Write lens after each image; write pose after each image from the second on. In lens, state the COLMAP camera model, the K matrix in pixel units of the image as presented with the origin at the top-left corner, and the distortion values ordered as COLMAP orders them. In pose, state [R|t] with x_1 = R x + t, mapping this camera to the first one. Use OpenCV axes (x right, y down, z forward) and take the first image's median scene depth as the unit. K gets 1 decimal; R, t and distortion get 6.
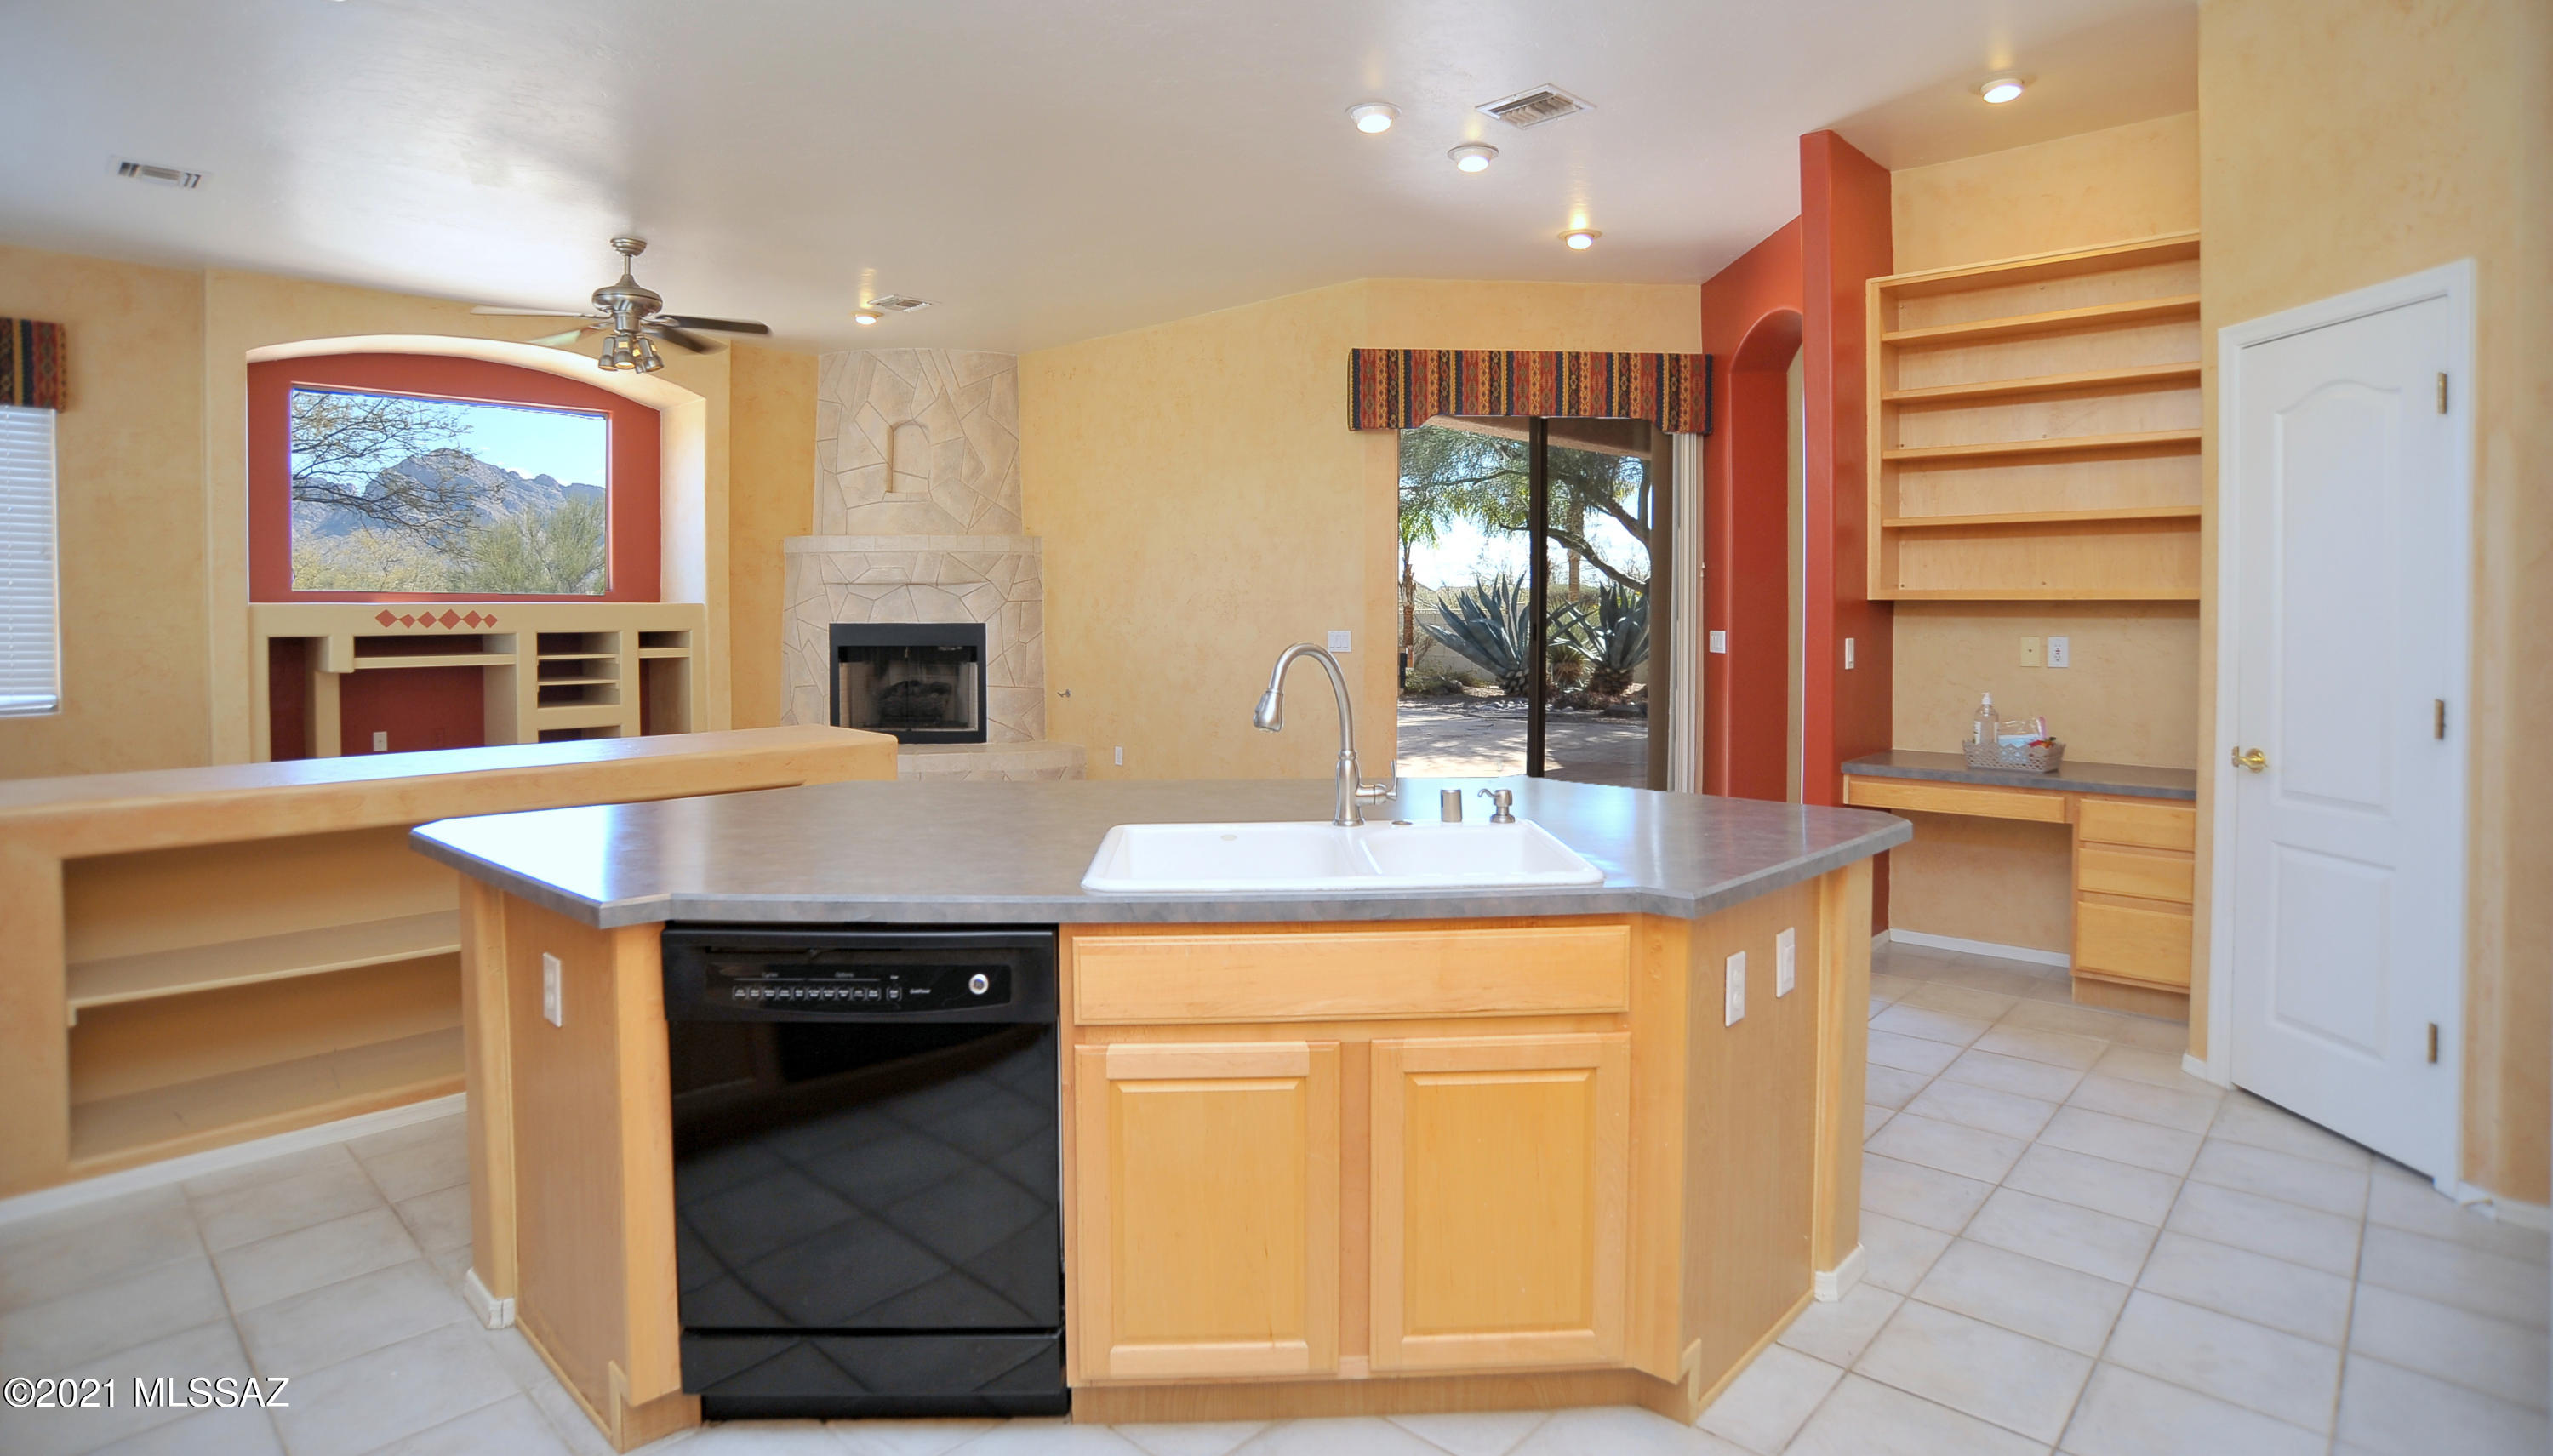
lens RADIAL K [[1351.6, 0, 1204.4], [0, 1351.6, 625.2], [0, 0, 1]] dist [-0.039926, 0.003452]
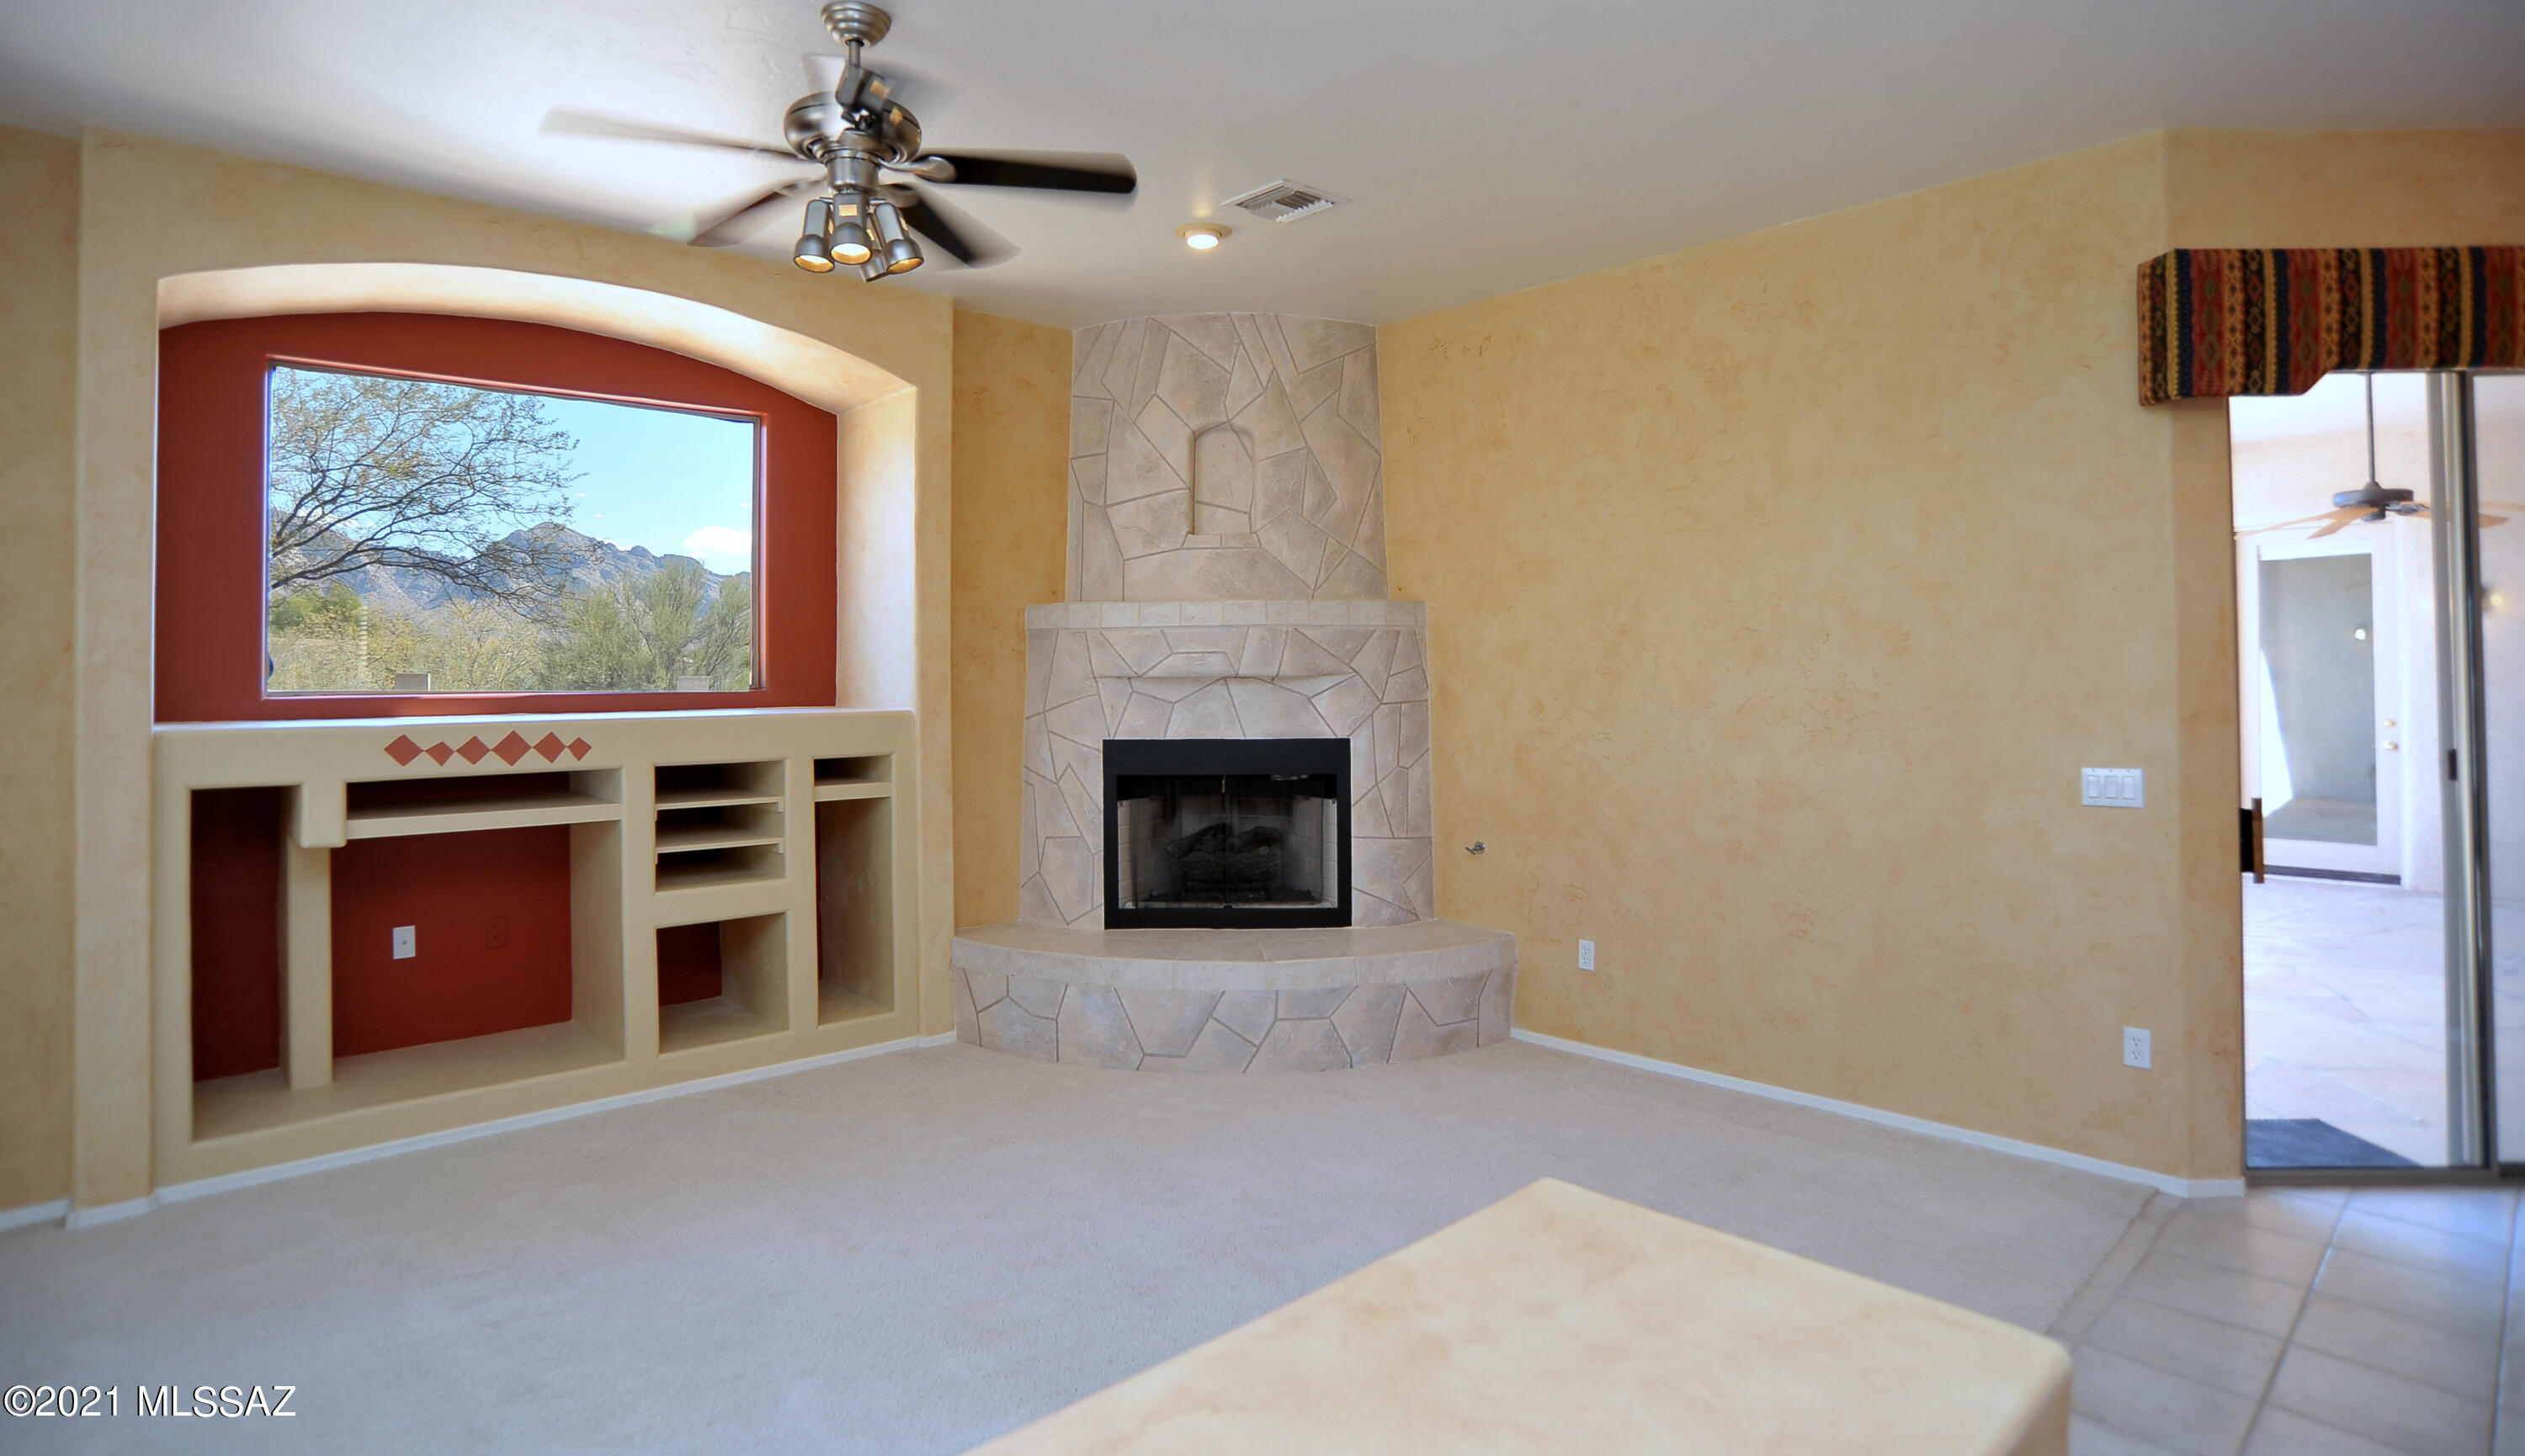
lens RADIAL K [[1282.6, 0, 1187.7], [0, 1282.6, 648.2], [0, 0, 1]] dist [-0.043831, 0.010993]
pose [[0.998708, -0.004737, -0.050596, -0.207286], [0.003313, 0.999597, -0.028193, -0.027051], [0.050709, 0.027989, 0.998321, 0.393768]]
